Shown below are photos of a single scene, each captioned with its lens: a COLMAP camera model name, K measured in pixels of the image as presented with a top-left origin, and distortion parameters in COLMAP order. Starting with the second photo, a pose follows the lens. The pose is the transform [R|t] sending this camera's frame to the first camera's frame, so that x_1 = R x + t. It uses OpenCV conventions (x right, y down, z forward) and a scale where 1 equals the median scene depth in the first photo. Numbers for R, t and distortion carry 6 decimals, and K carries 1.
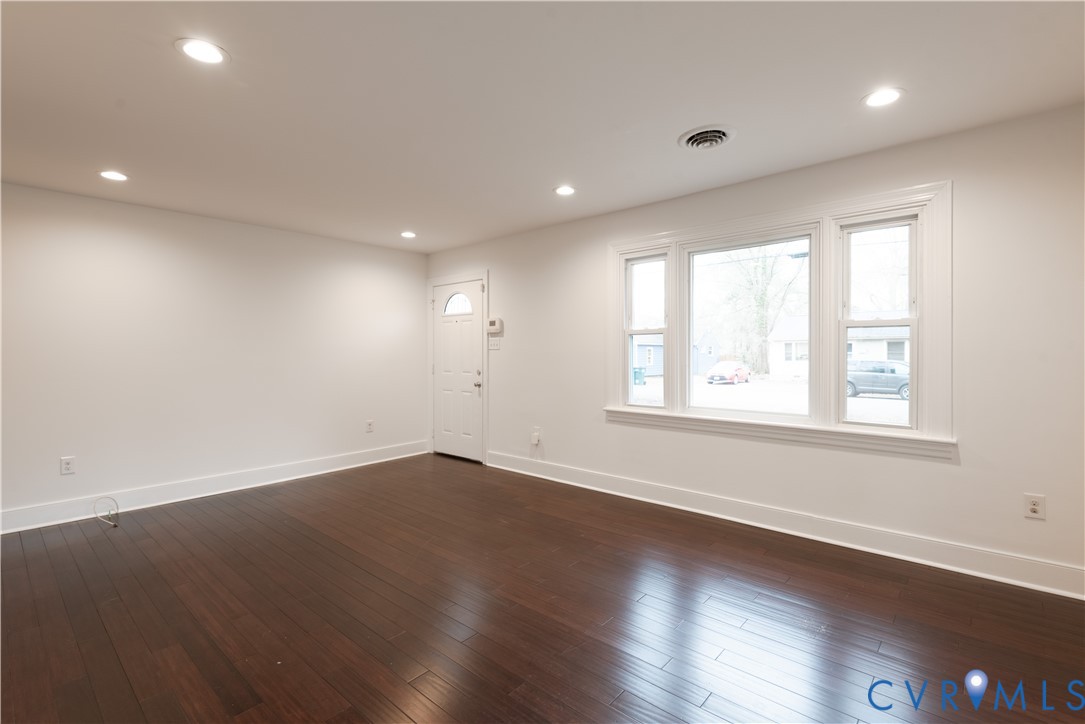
lens RADIAL K [[489.3, 0, 528.6], [0, 489.3, 357.1], [0, 0, 1]] dist [0.004001, -0.014278]
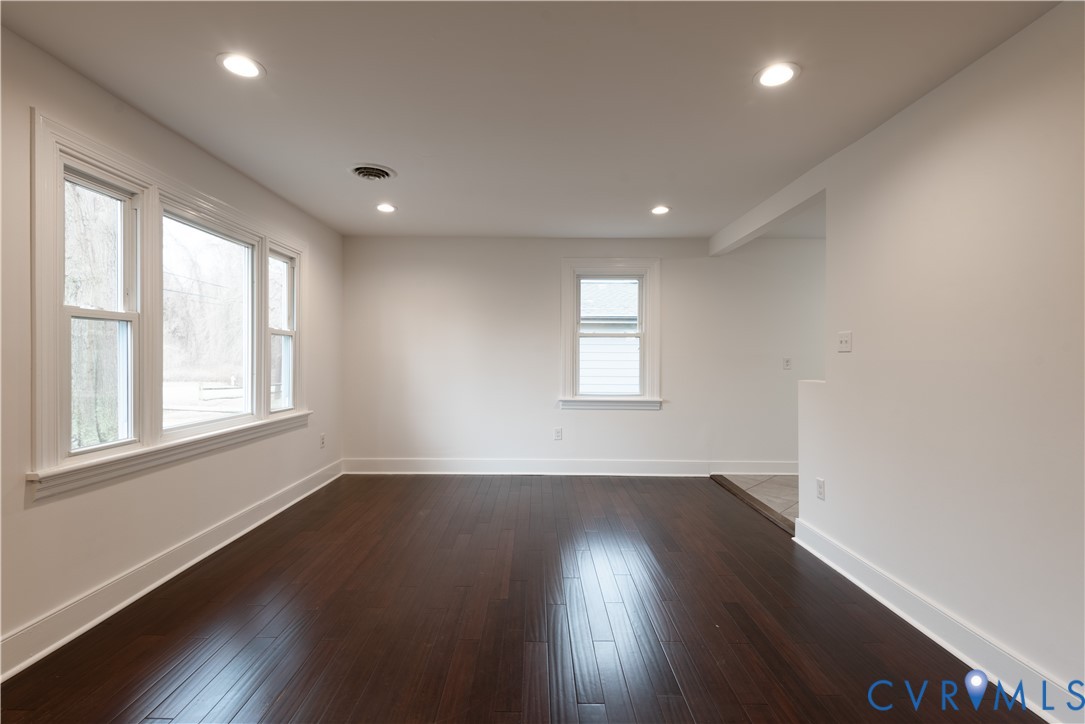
lens RADIAL K [[489.3, 0, 528.6], [0, 489.3, 357.1], [0, 0, 1]] dist [0.004001, -0.014278]
pose [[-0.675051, -0.000787, 0.737771, -0.416502], [0.001166, 0.999997, 0.002133, -0.003611], [-0.737770, 0.002301, -0.675048, 0.846623]]
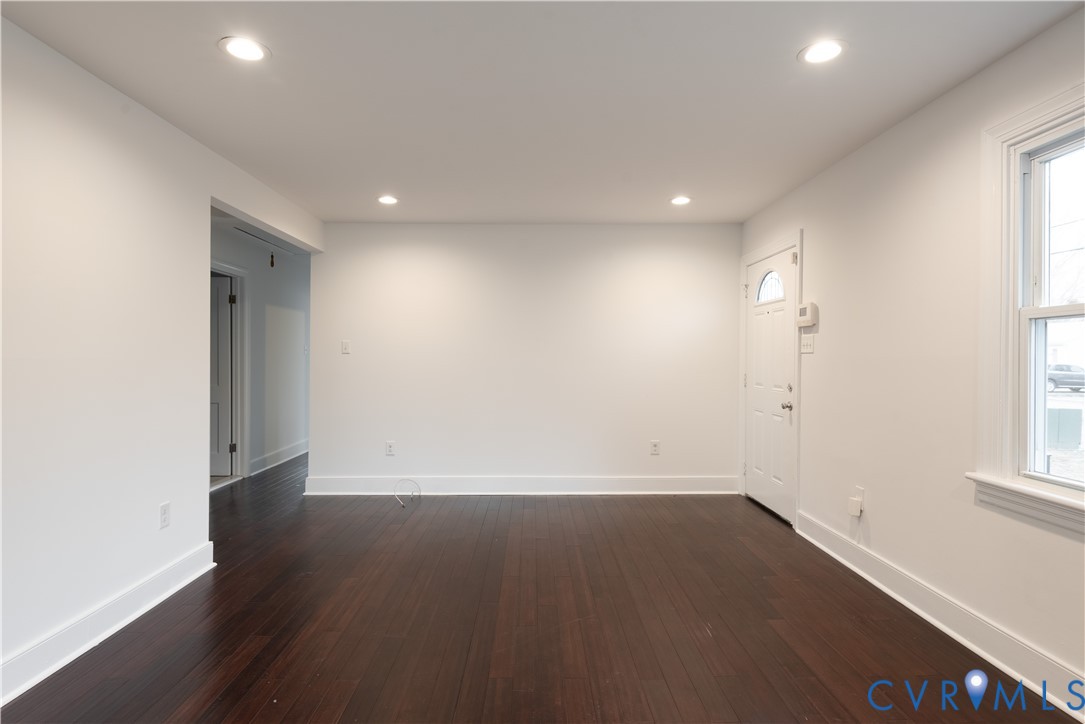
lens RADIAL K [[540.8, 0, 526.7], [0, 540.8, 358.5], [0, 0, 1]] dist [0.000294, -0.000822]
pose [[0.673505, 0.008565, -0.739133, 0.223085], [-0.014087, 0.999900, -0.001250, -0.002337], [0.739048, 0.011254, 0.673559, 0.278965]]
